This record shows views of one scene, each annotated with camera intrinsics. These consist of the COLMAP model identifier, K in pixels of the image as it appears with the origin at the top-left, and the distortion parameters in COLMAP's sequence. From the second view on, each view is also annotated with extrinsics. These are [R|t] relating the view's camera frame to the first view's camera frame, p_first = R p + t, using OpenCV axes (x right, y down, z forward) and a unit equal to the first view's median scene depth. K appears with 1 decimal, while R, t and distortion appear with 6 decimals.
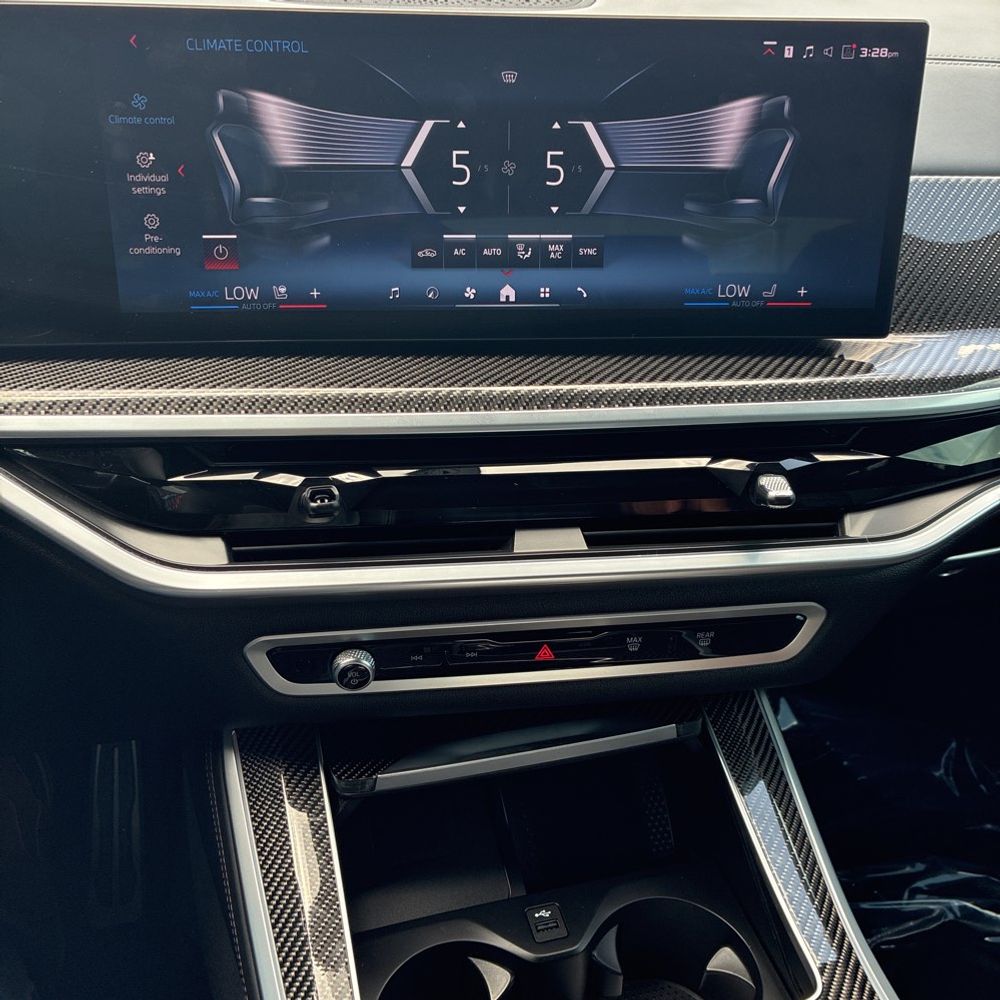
lens RADIAL K [[1022.5, 0, 466.2], [0, 1022.5, 490.5], [0, 0, 1]] dist [0.019833, 0.000000]
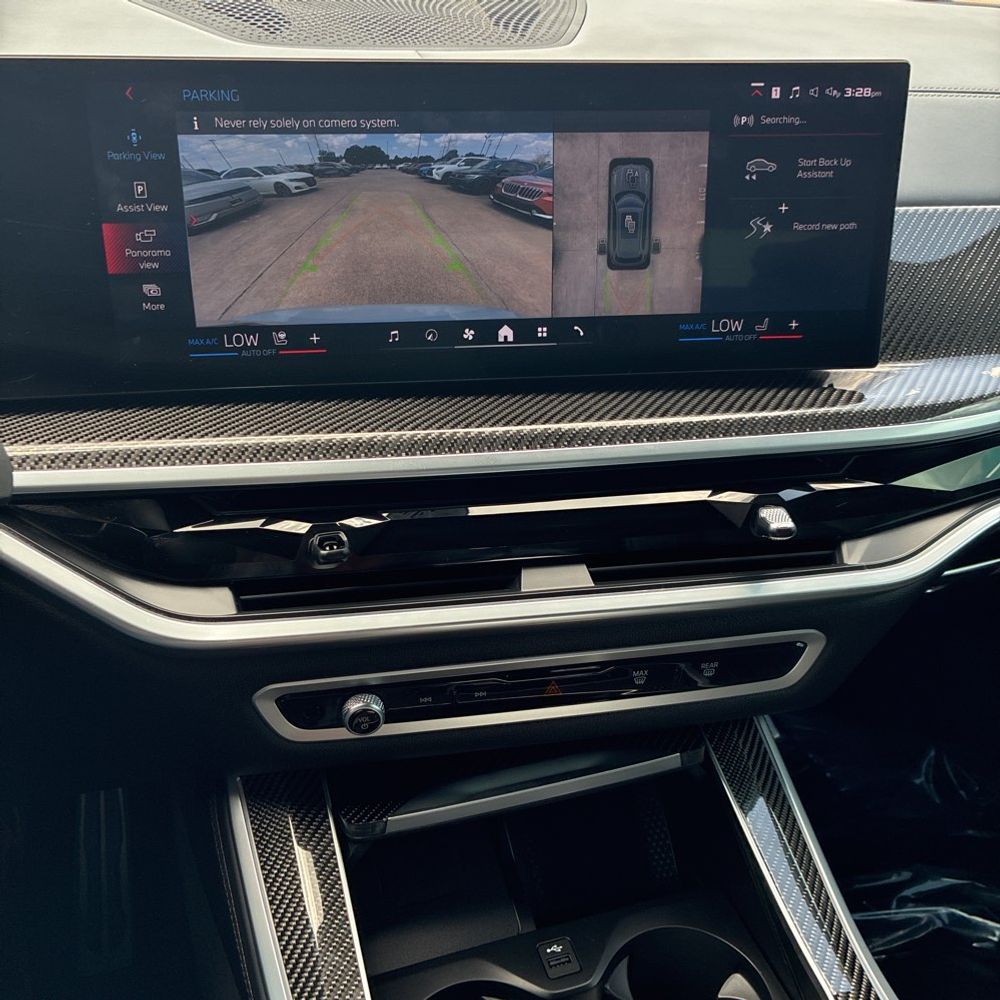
lens RADIAL K [[1022.5, 0, 465.5], [0, 1022.5, 491.9], [0, 0, 1]] dist [0.019833, 0.000000]
pose [[0.998870, -0.028692, 0.037876, -0.042150], [0.029161, 0.999504, -0.011888, -0.026232], [-0.037516, 0.012979, 0.999212, -0.002733]]
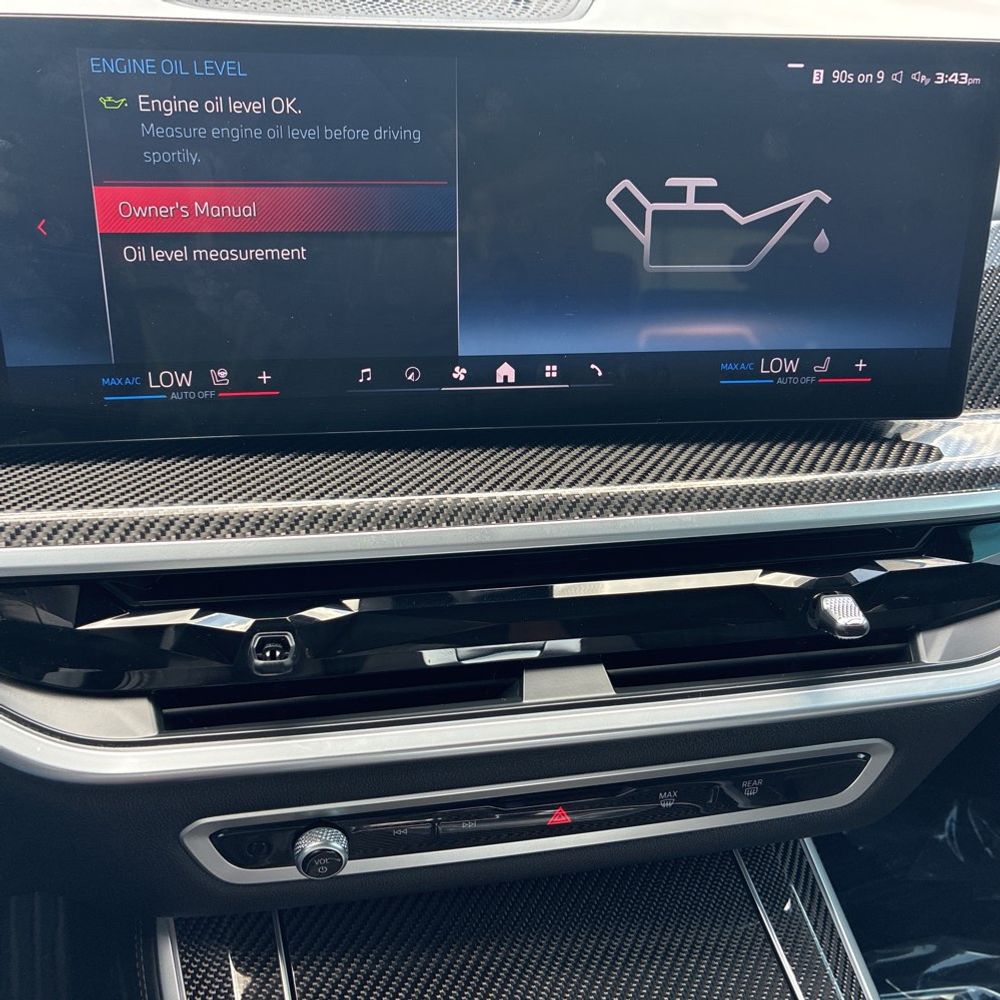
lens RADIAL K [[1022.5, 0, 469.2], [0, 1022.5, 485.2], [0, 0, 1]] dist [0.019833, 0.000000]
pose [[0.998195, -0.018603, 0.057103, -0.036312], [0.019337, 0.999737, -0.012332, -0.095755], [-0.056858, 0.013414, 0.998292, 0.200954]]
